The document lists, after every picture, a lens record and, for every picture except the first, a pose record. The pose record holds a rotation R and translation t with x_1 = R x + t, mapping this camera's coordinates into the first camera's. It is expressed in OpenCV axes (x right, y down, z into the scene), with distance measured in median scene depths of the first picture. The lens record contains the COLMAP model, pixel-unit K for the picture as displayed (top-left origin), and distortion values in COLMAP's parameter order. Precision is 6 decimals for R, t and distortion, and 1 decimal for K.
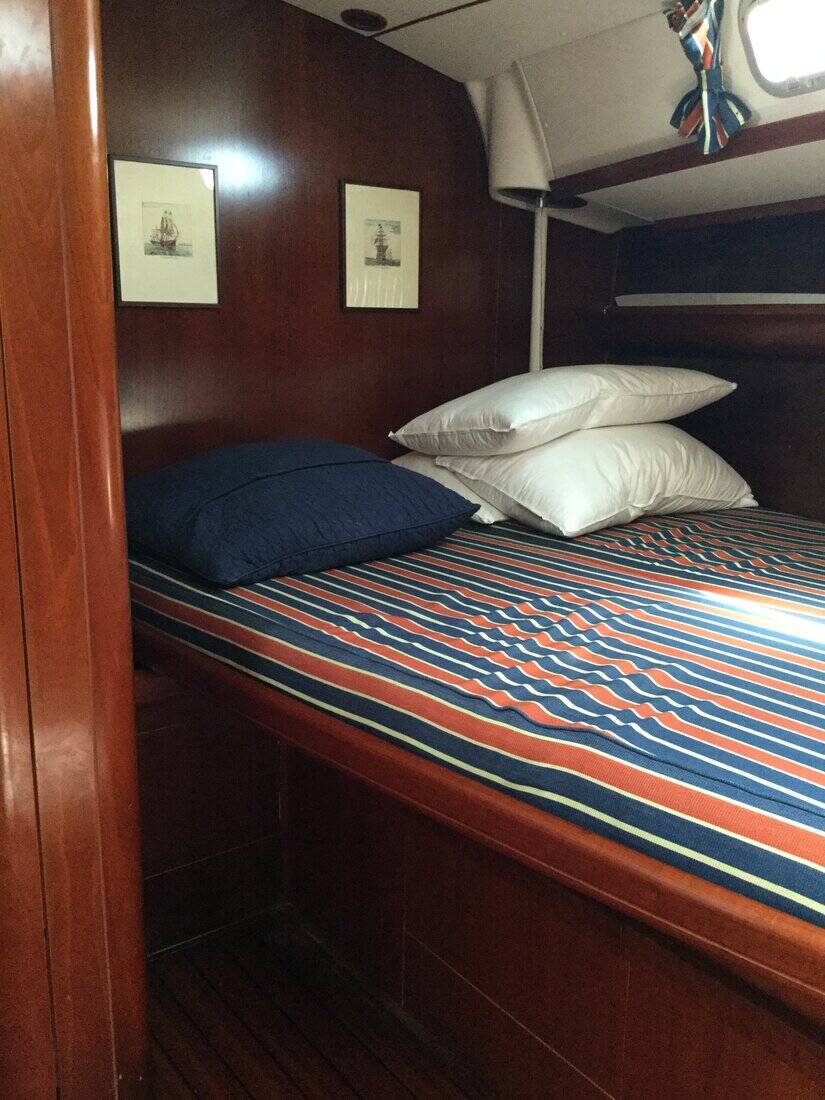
lens RADIAL K [[1008.6, 0, 412.5], [0, 1008.6, 550.0], [0, 0, 1]] dist [0.110739, -0.196794]
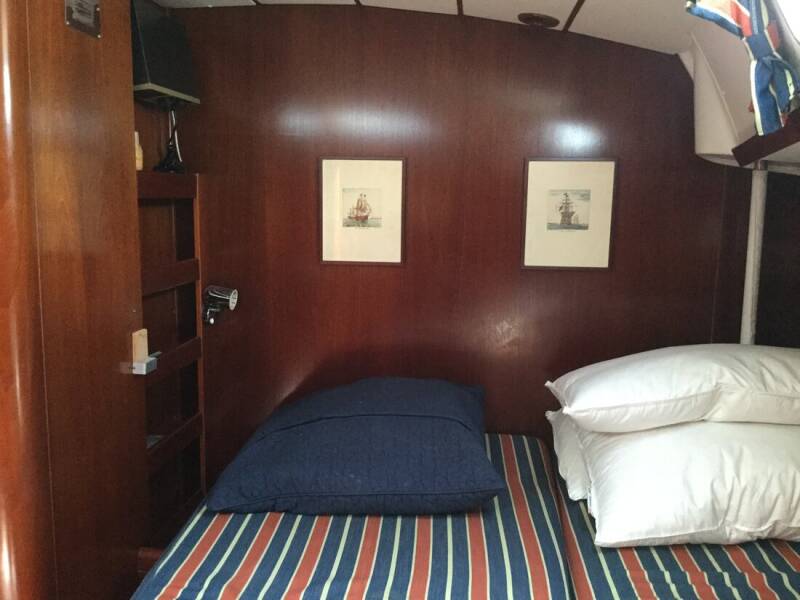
lens RADIAL K [[733.5, 0, 396.9], [0, 733.5, 303.1], [0, 0, 1]] dist [0.110739, -0.196794]
pose [[0.729239, 0.098951, -0.677066, 0.410800], [-0.159173, 0.986876, -0.027209, -0.164484], [0.665488, 0.127613, 0.735419, 0.334276]]
